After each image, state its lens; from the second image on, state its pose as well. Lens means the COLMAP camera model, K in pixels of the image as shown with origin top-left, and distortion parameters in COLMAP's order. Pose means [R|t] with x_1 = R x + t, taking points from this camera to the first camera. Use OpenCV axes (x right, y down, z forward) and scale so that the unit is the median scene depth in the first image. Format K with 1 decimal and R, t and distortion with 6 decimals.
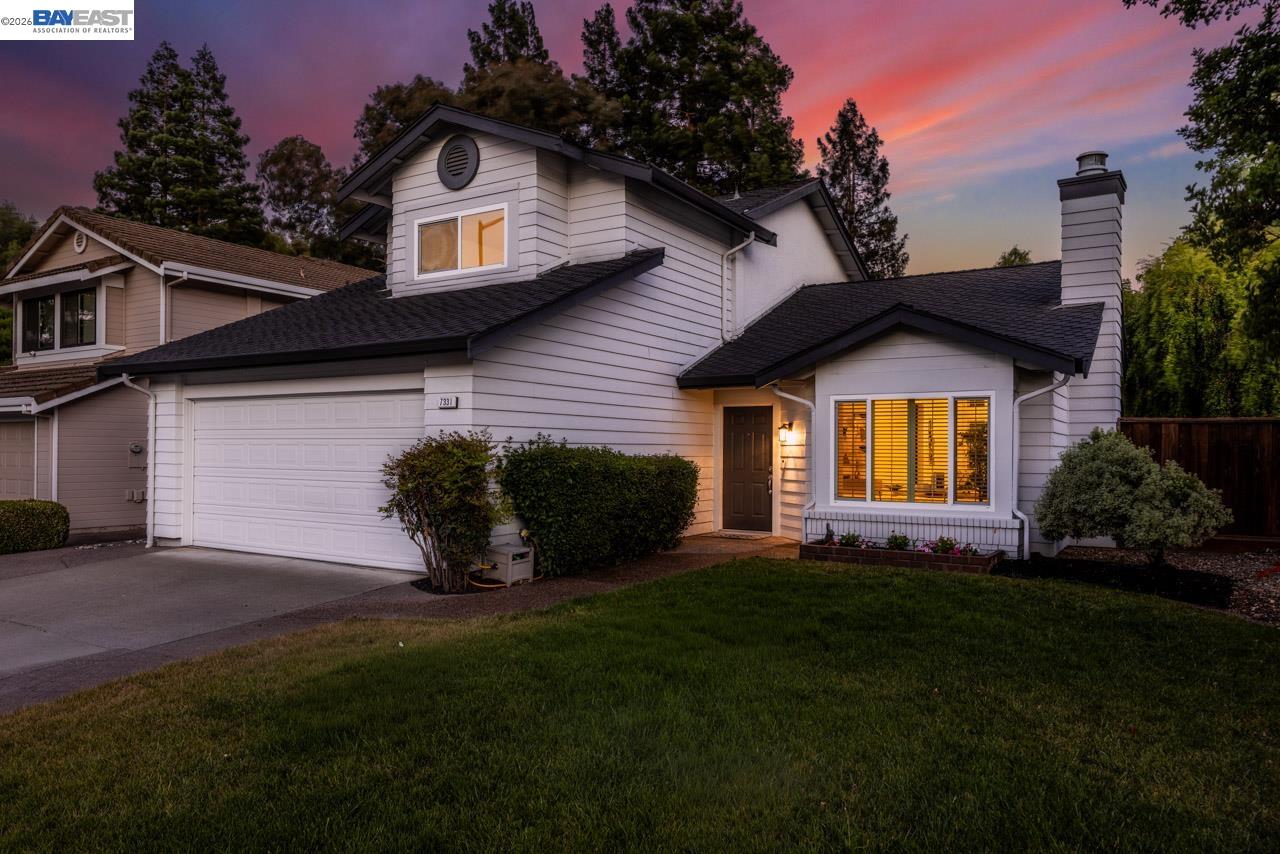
lens RADIAL K [[834.7, 0, 640.0], [0, 834.7, 427.0], [0, 0, 1]] dist [0.000816, -0.000902]
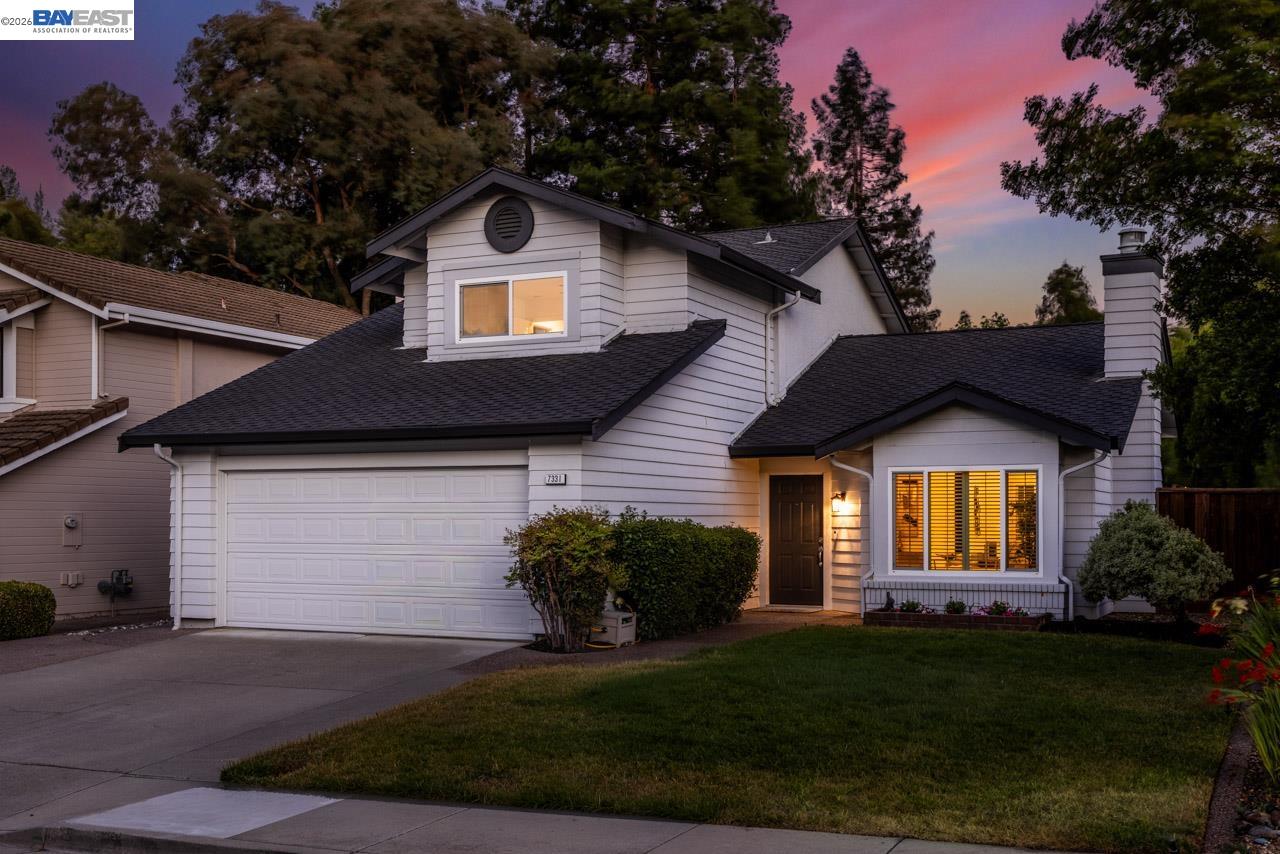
lens RADIAL K [[1431.2, 0, 642.2], [0, 1431.2, 458.3], [0, 0, 1]] dist [0.001026, 0.004571]
pose [[0.992232, -0.000776, 0.124399, -0.280922], [0.002483, 0.999905, -0.013564, -0.024904], [-0.124376, 0.013767, 0.992140, -0.681120]]
